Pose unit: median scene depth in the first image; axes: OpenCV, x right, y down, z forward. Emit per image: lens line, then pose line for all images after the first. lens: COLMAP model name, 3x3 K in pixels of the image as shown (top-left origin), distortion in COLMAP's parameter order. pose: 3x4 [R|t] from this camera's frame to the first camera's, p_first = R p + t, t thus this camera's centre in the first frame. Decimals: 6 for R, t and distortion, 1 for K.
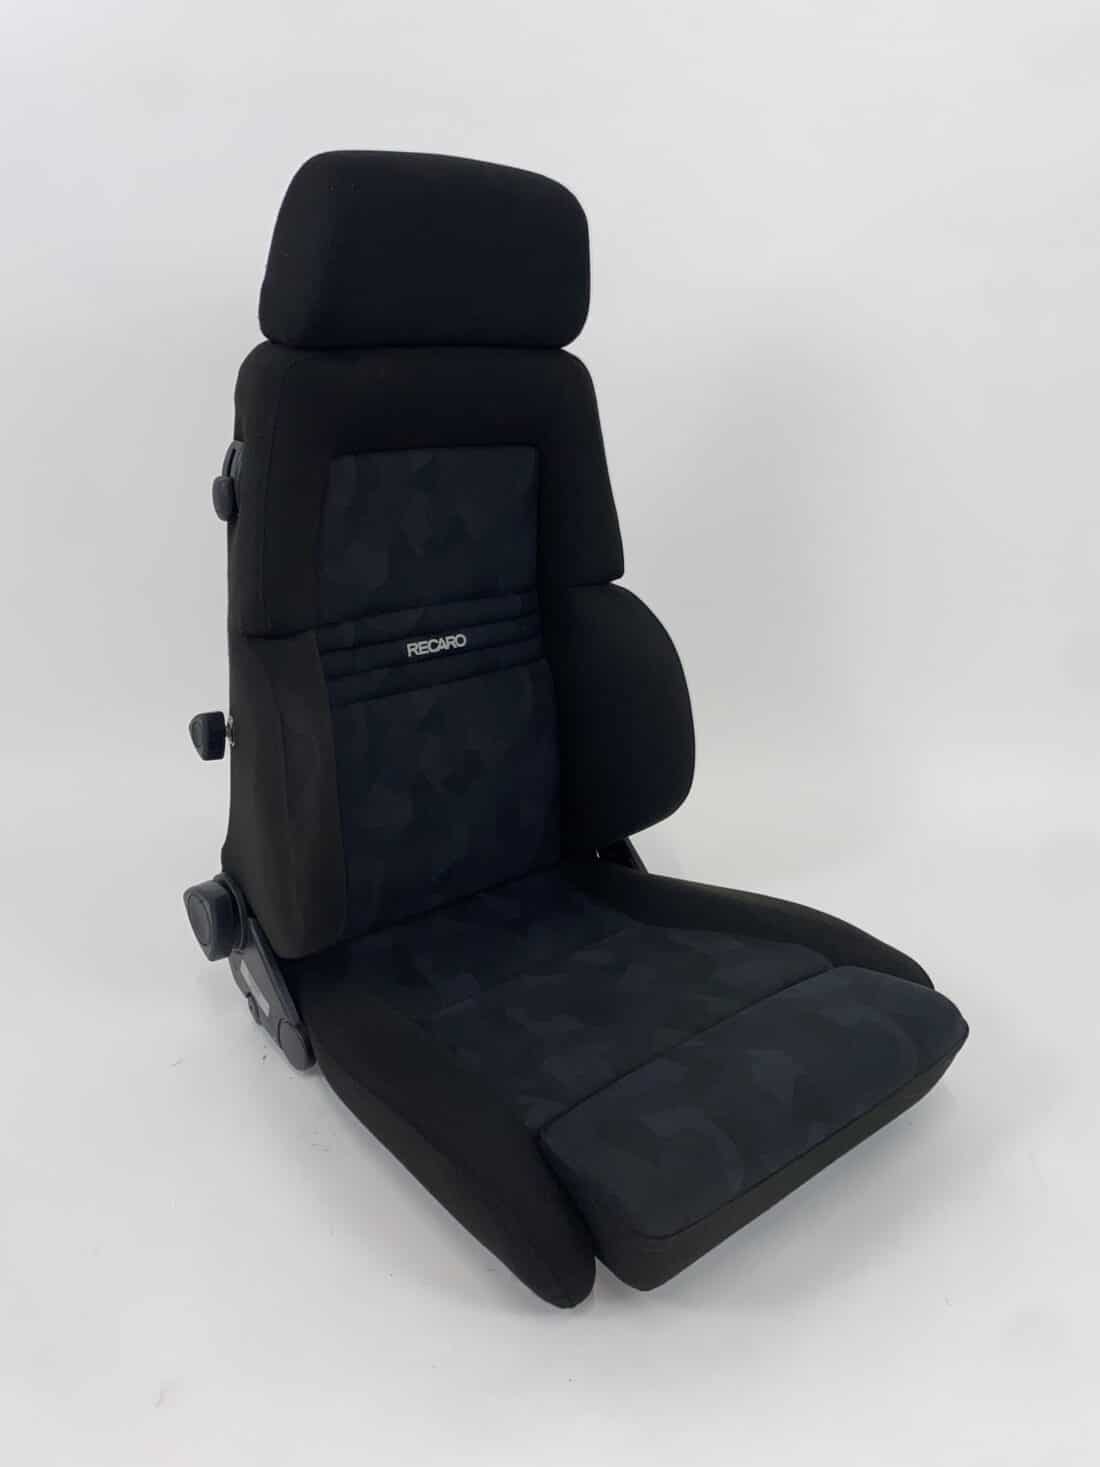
lens RADIAL K [[1128.0, 0, 545.7], [0, 1128.0, 731.9], [0, 0, 1]] dist [0.025974, -0.023269]
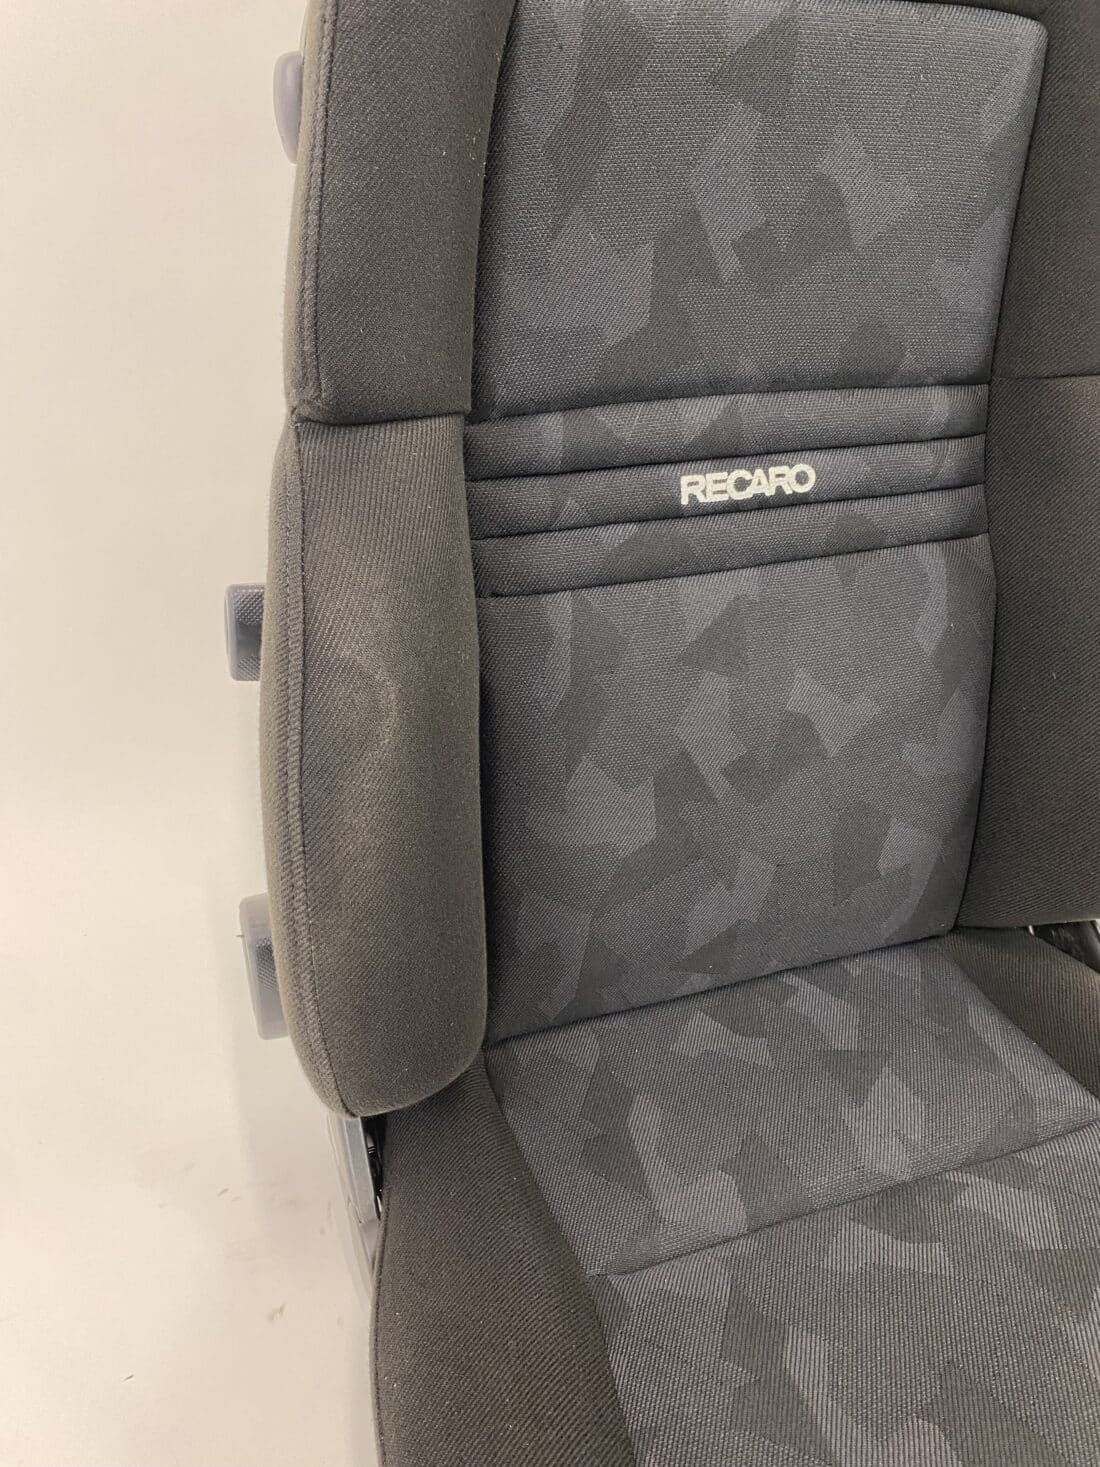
lens RADIAL K [[1128.0, 0, 517.5], [0, 1128.0, 734.2], [0, 0, 1]] dist [0.025974, -0.023269]
pose [[0.937406, 0.129966, -0.323078, -0.020873], [-0.097895, 0.988683, 0.113681, -0.018032], [0.334196, -0.074938, 0.939520, 0.519031]]
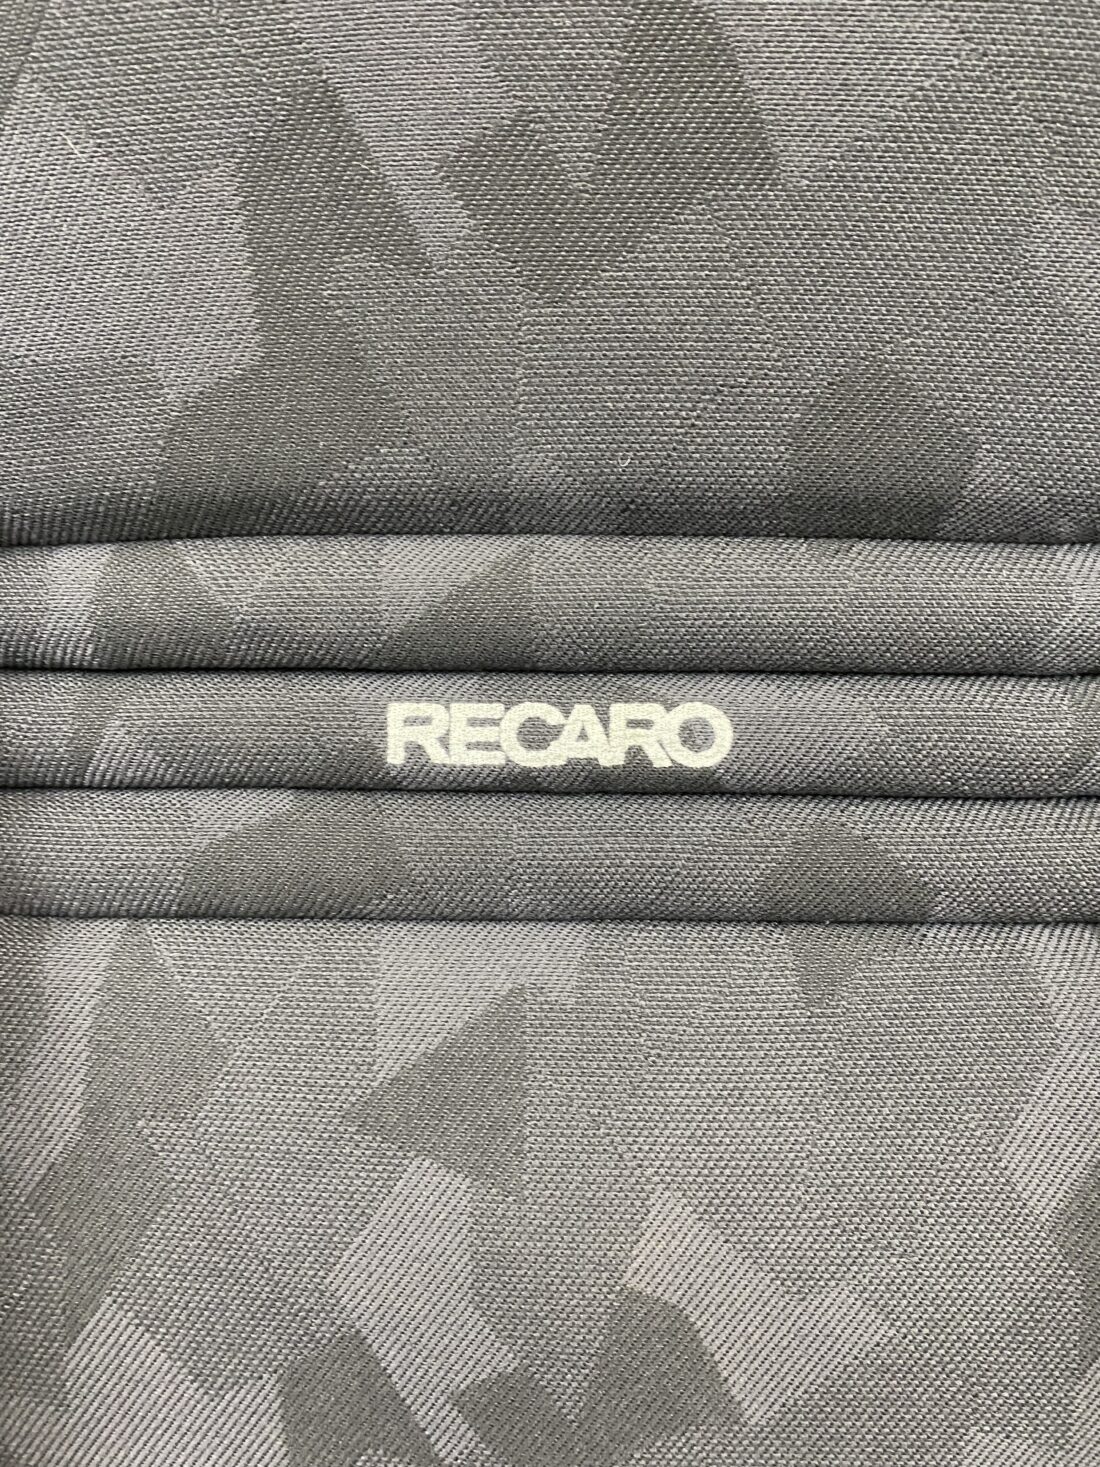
lens RADIAL K [[1128.0, 0, 546.1], [0, 1128.0, 723.2], [0, 0, 1]] dist [0.025974, -0.023269]
pose [[0.737495, 0.160977, -0.655887, 0.034252], [-0.213817, 0.976873, -0.000664, -0.078323], [0.640611, 0.140730, 0.754859, 0.846494]]
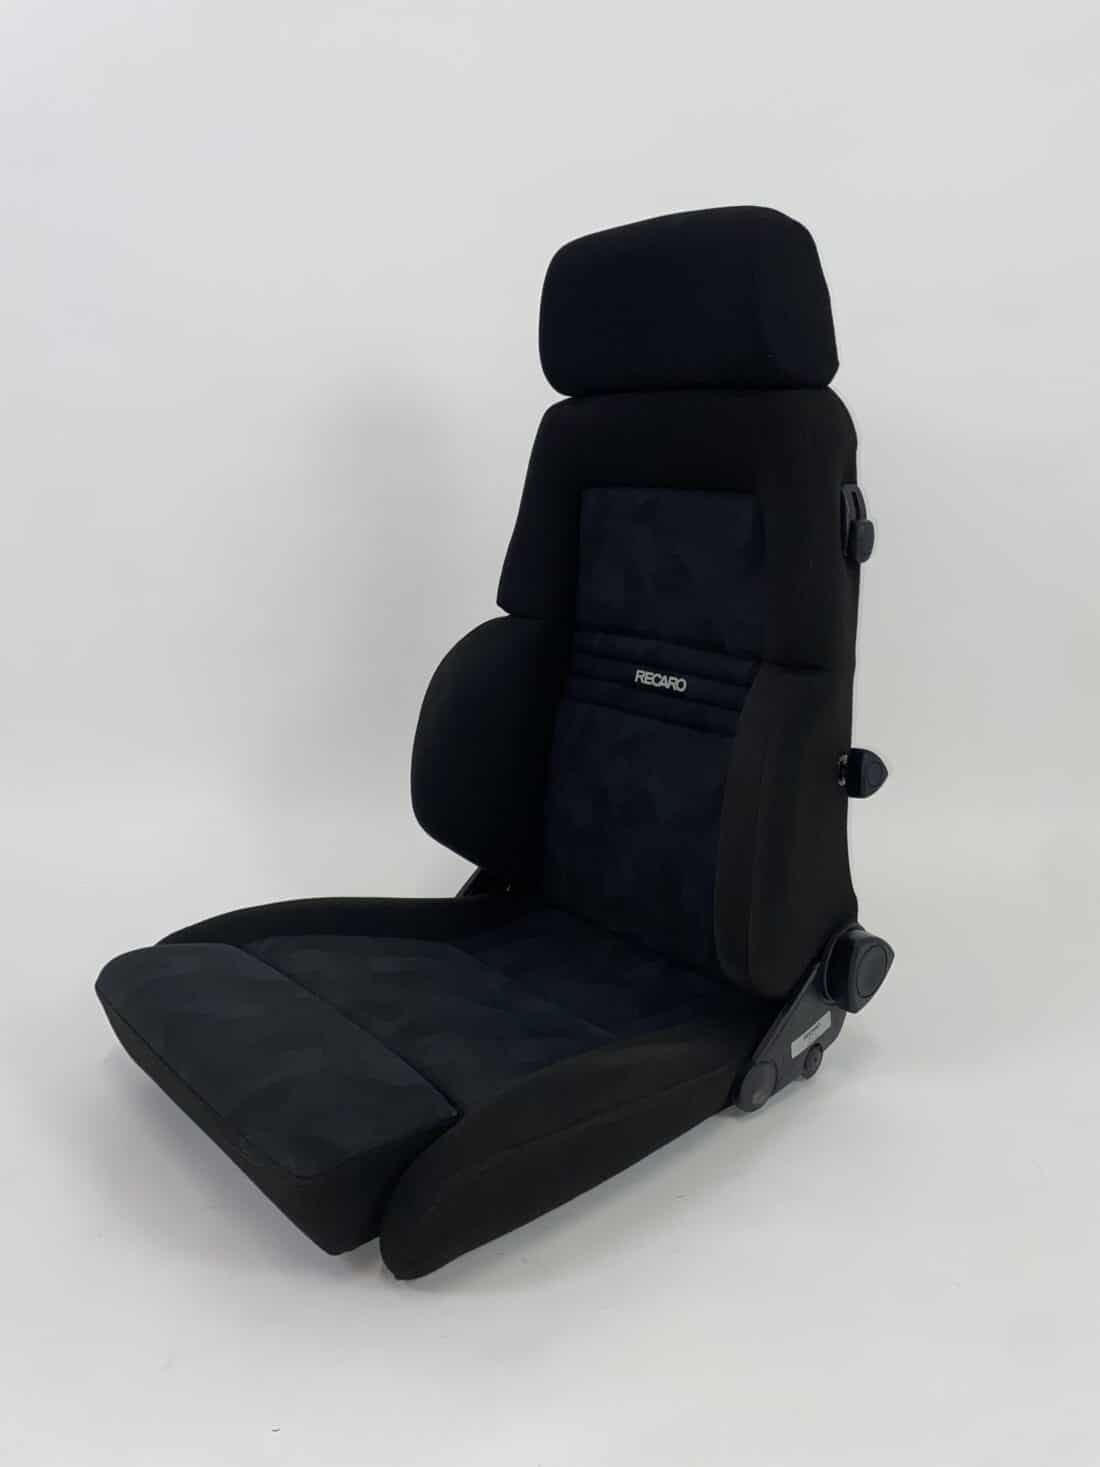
lens RADIAL K [[1128.0, 0, 547.4], [0, 1128.0, 723.0], [0, 0, 1]] dist [0.025974, -0.023269]
pose [[0.079749, 0.219892, -0.972259, 0.900263], [-0.367536, 0.913132, 0.176372, -0.184963], [0.926584, 0.343274, 0.153640, 0.760728]]
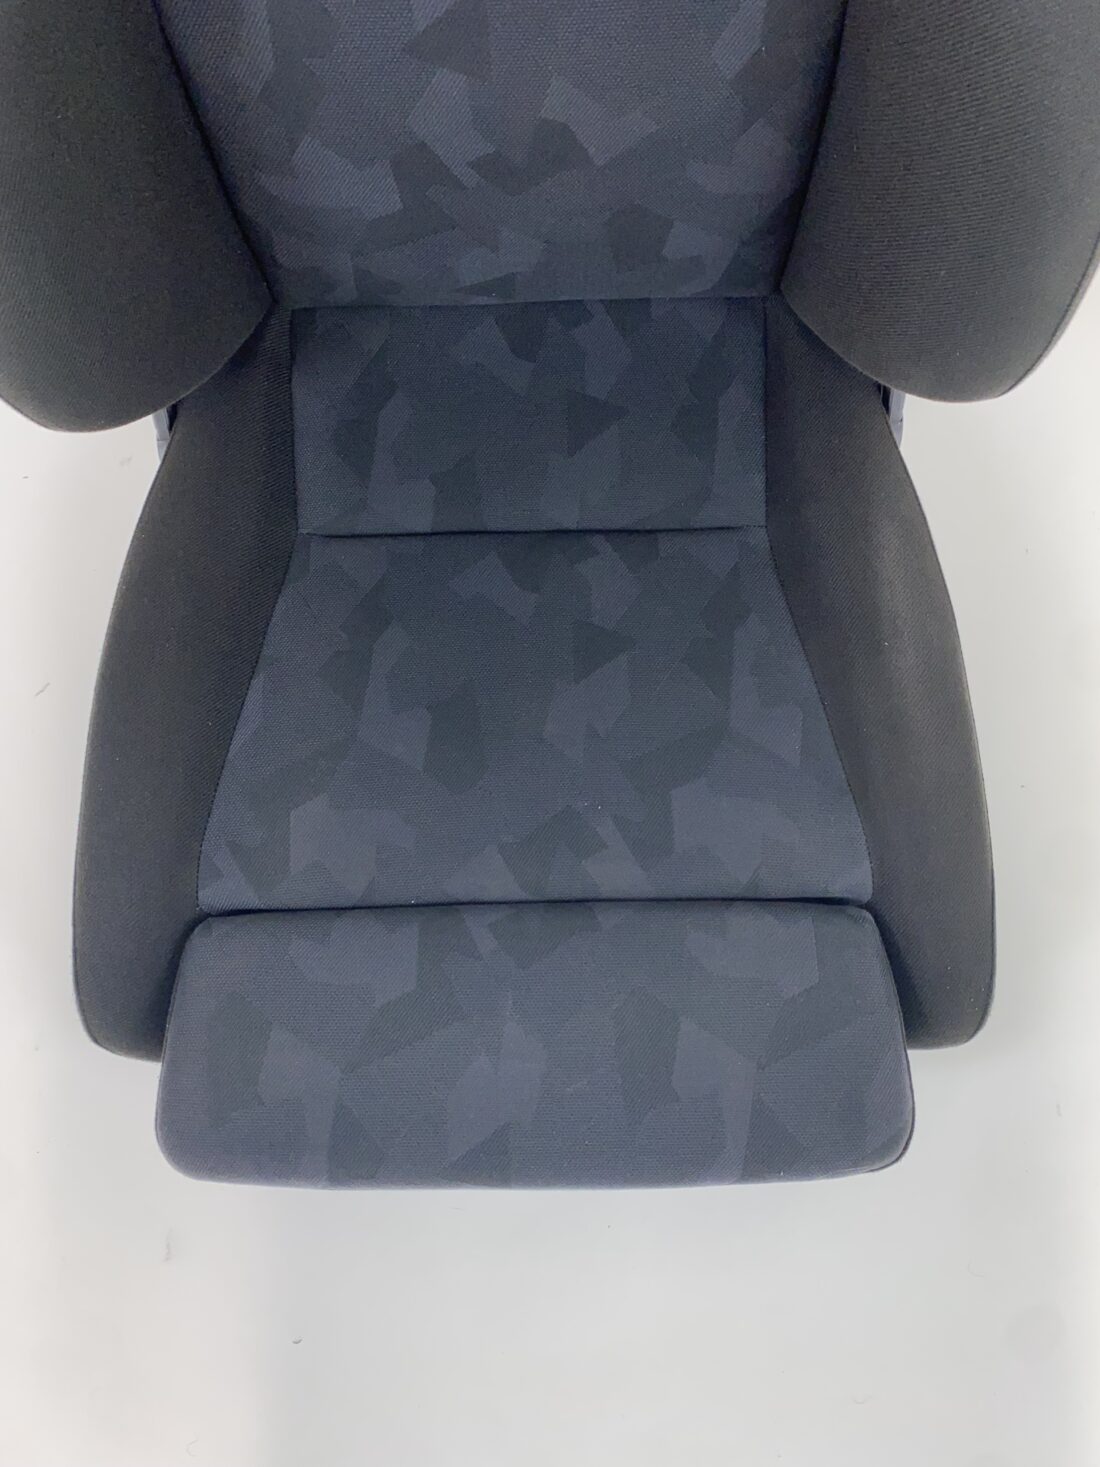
lens RADIAL K [[1128.0, 0, 549.1], [0, 1128.0, 722.0], [0, 0, 1]] dist [0.025974, -0.023269]
pose [[0.783595, 0.607318, -0.130933, 0.134966], [-0.178420, 0.421854, 0.888935, -0.281664], [0.595101, -0.673204, 0.438920, 0.666060]]
